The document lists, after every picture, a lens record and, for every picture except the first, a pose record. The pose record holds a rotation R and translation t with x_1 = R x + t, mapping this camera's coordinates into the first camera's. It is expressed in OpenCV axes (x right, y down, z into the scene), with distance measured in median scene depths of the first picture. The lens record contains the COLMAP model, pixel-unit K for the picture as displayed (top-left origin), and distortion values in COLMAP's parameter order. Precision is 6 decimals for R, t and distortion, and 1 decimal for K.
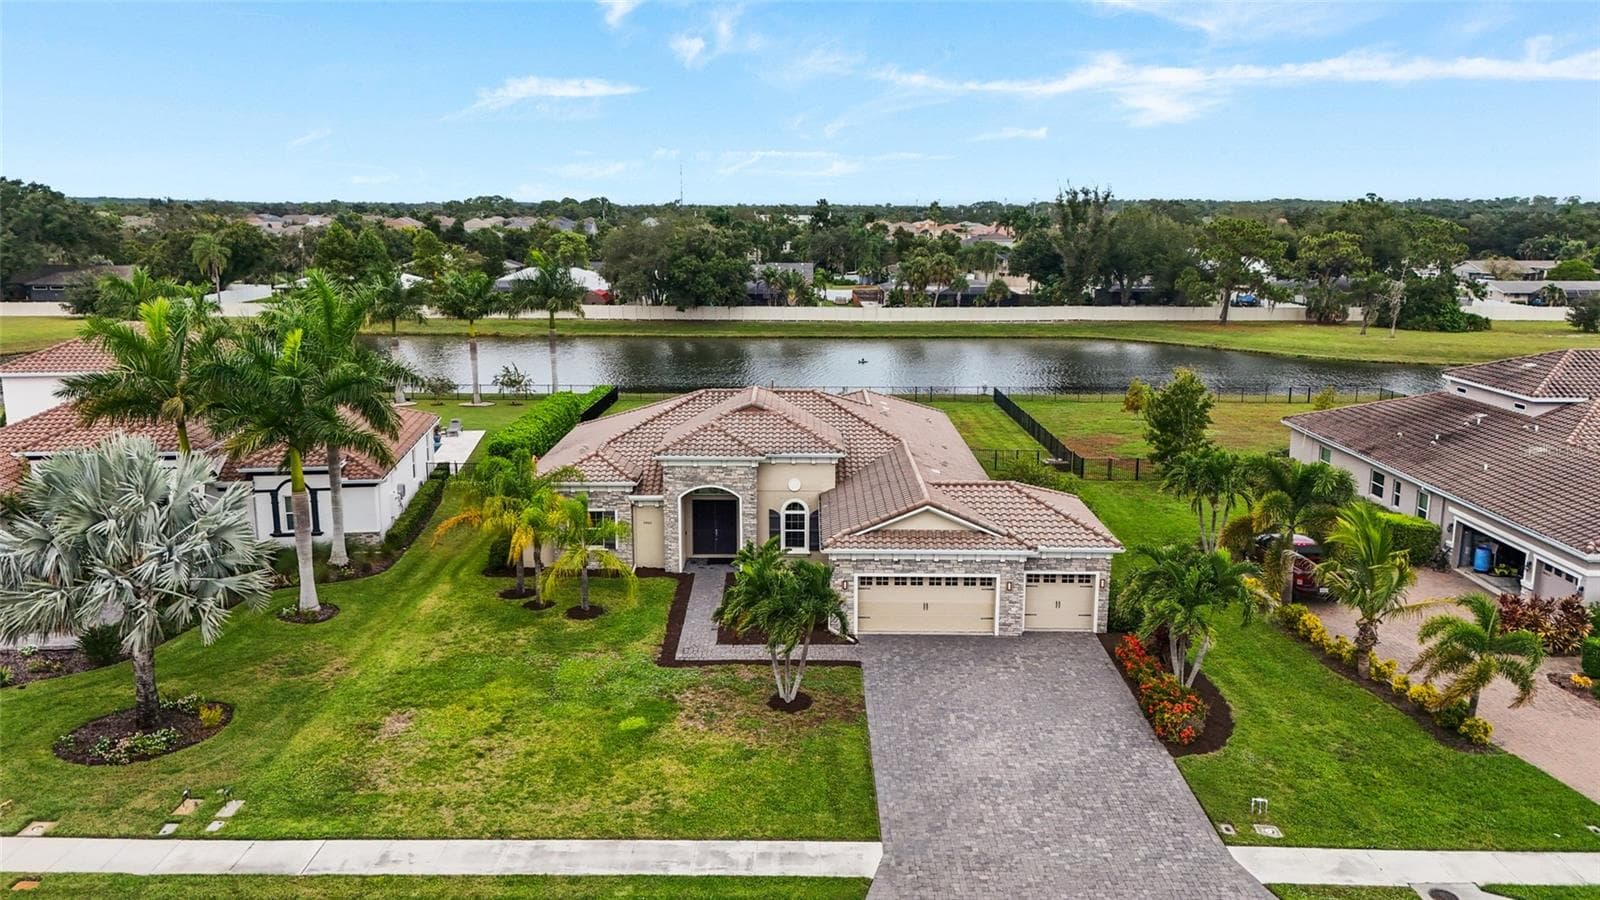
lens RADIAL K [[1171.9, 0, 804.5], [0, 1171.9, 448.4], [0, 0, 1]] dist [0.099522, -0.116056]
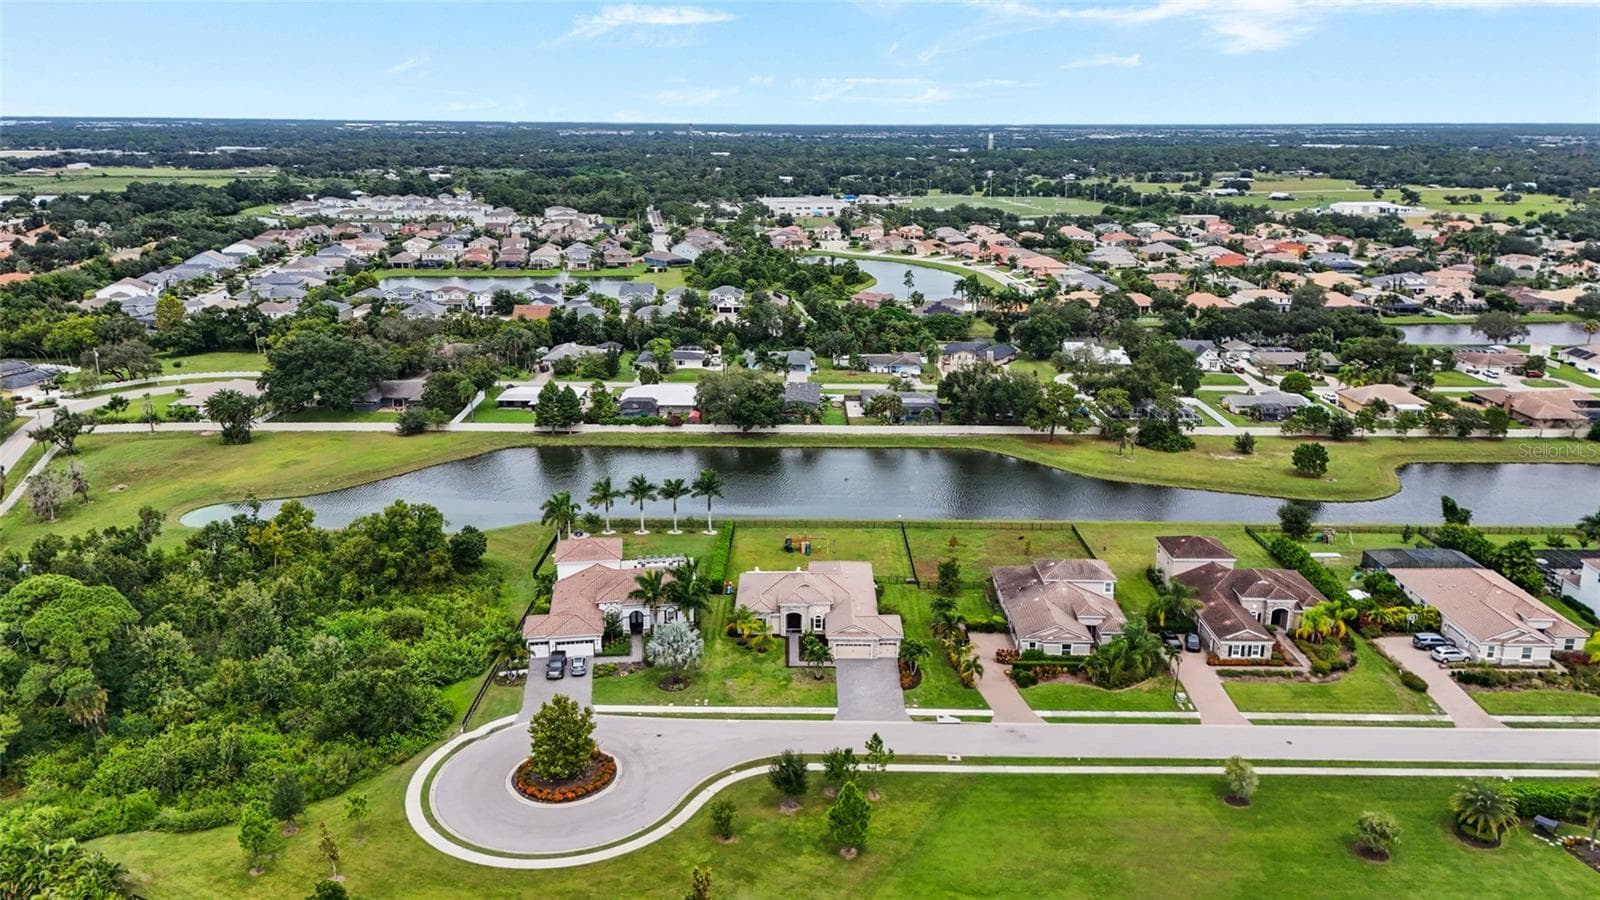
lens RADIAL K [[1171.9, 0, 804.5], [0, 1171.9, 448.4], [0, 0, 1]] dist [0.099522, -0.116056]
pose [[0.999998, 0.001634, -0.001355, -0.052403], [-0.001536, 0.997549, 0.069948, -0.799016], [0.001466, -0.069946, 0.997550, -2.801318]]
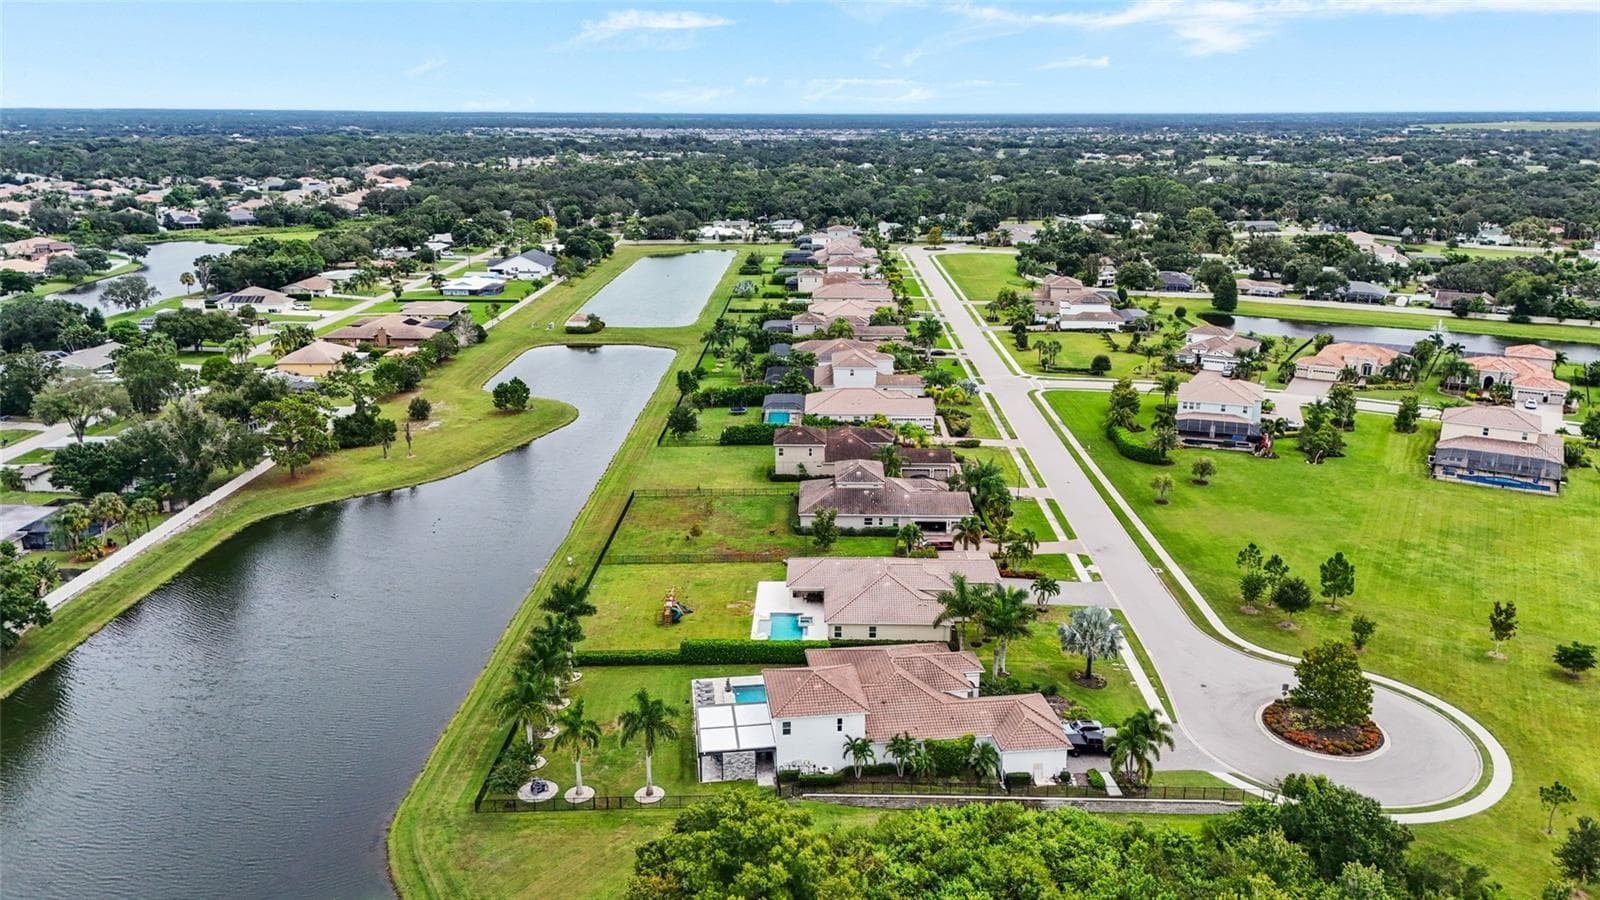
lens RADIAL K [[1171.9, 0, 804.5], [0, 1171.9, 448.4], [0, 0, 1]] dist [0.099522, -0.116056]
pose [[0.011896, -0.278296, 0.960422, -3.376174], [0.198489, 0.942033, 0.270509, -1.412386], [-0.980031, 0.187416, 0.066445, 1.260702]]
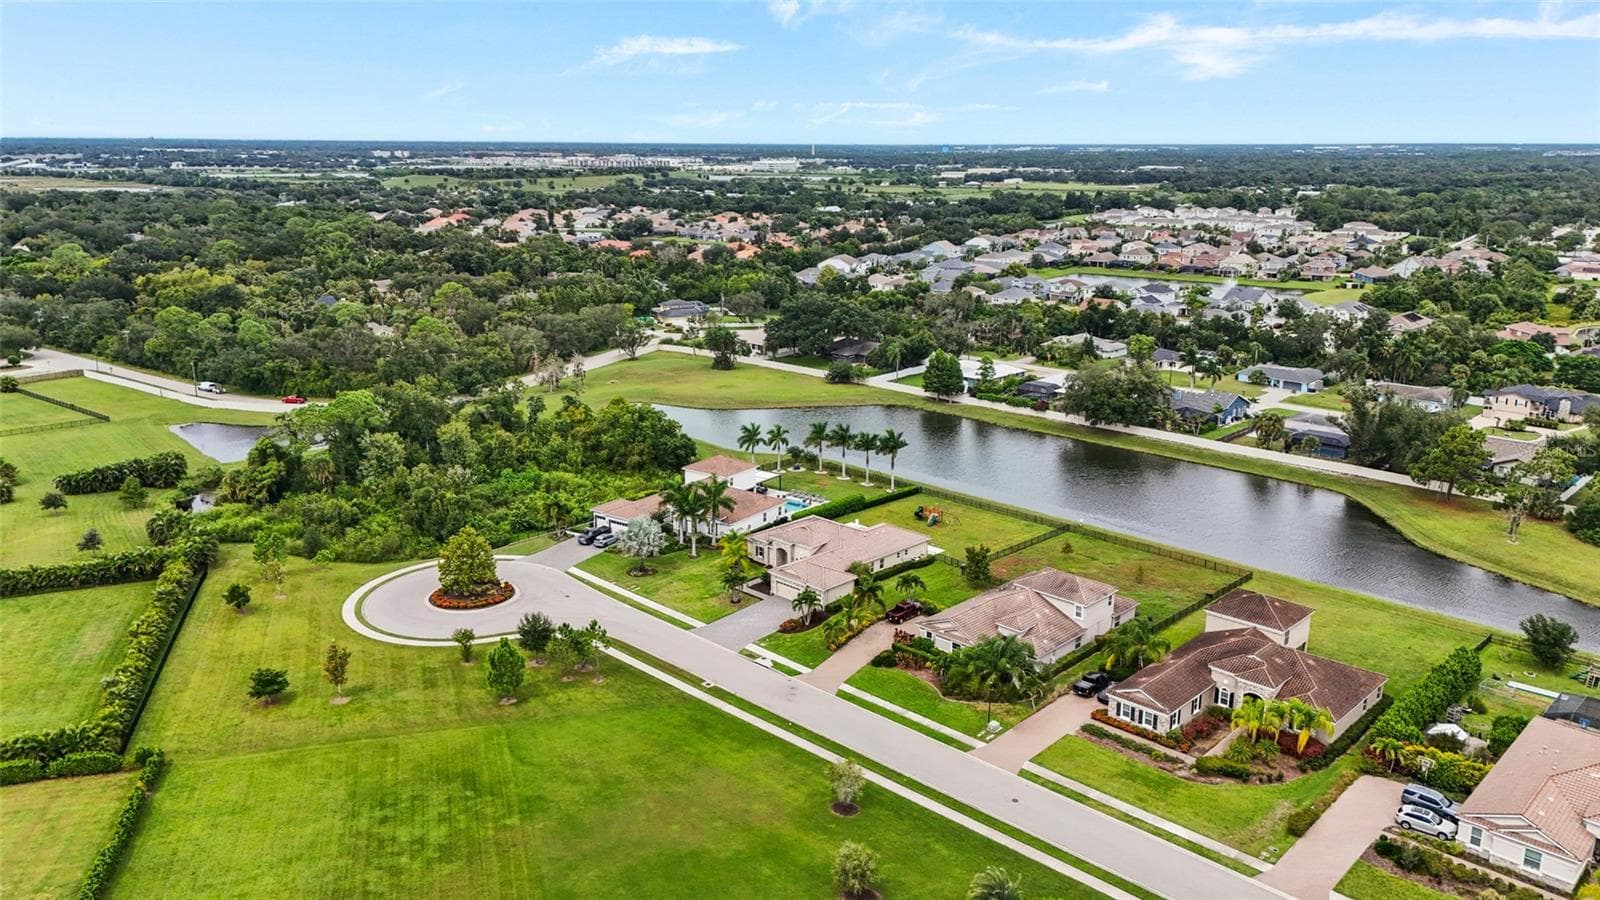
lens RADIAL K [[1171.9, 0, 804.5], [0, 1171.9, 448.4], [0, 0, 1]] dist [0.099522, -0.116056]
pose [[0.721745, 0.175153, -0.669631, 2.685551], [-0.140995, 0.984372, 0.105511, -0.759638], [0.677646, 0.018262, 0.735161, -1.854907]]
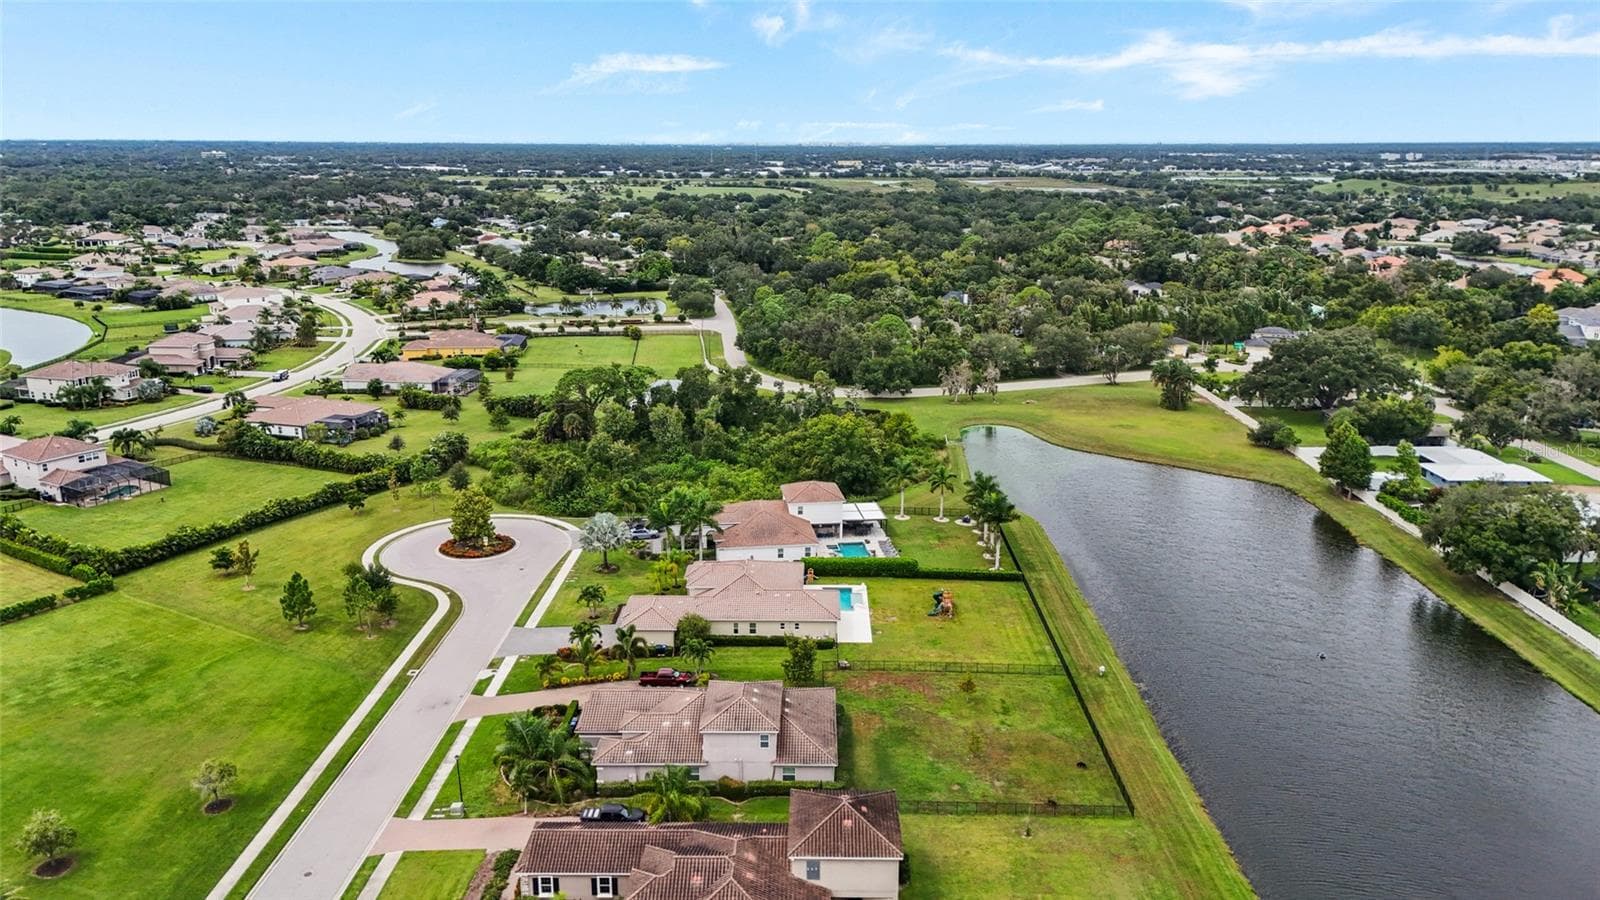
lens RADIAL K [[1171.9, 0, 804.5], [0, 1171.9, 448.4], [0, 0, 1]] dist [0.099522, -0.116056]
pose [[-0.006766, 0.250062, -0.968206, 3.522743], [-0.203059, 0.947712, 0.246187, -1.399888], [0.979143, 0.198268, 0.044365, 1.264119]]
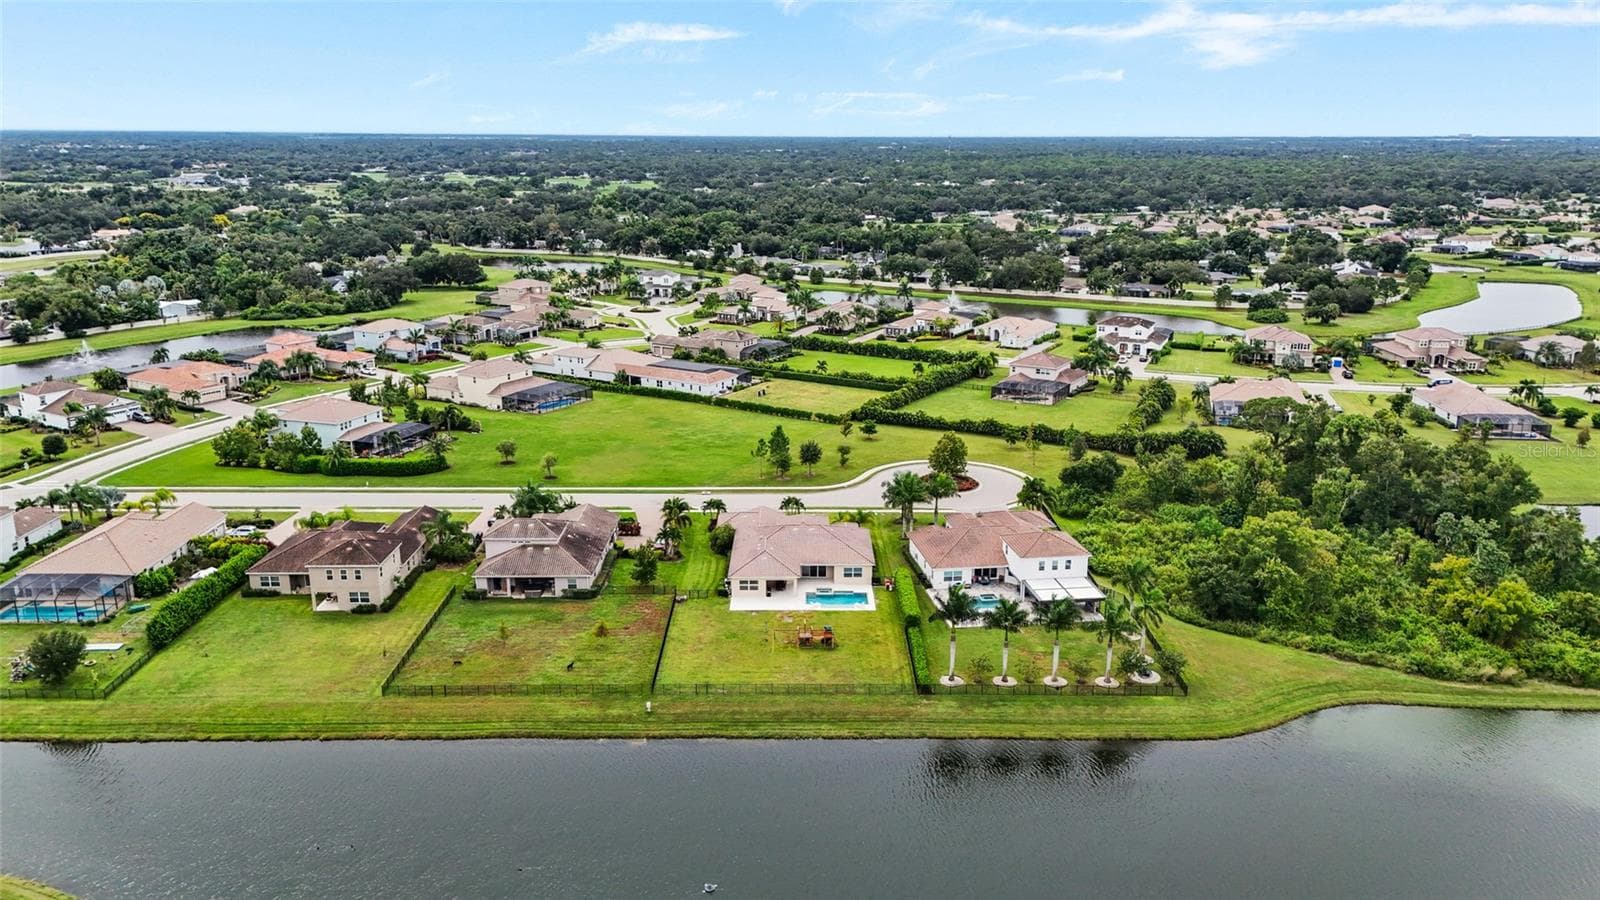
lens RADIAL K [[1171.9, 0, 804.5], [0, 1171.9, 448.4], [0, 0, 1]] dist [0.099522, -0.116056]
pose [[-0.999977, -0.004557, -0.005055, -0.035266], [-0.006336, 0.894659, 0.446704, -2.145821], [0.002487, 0.446725, -0.894668, 4.887099]]
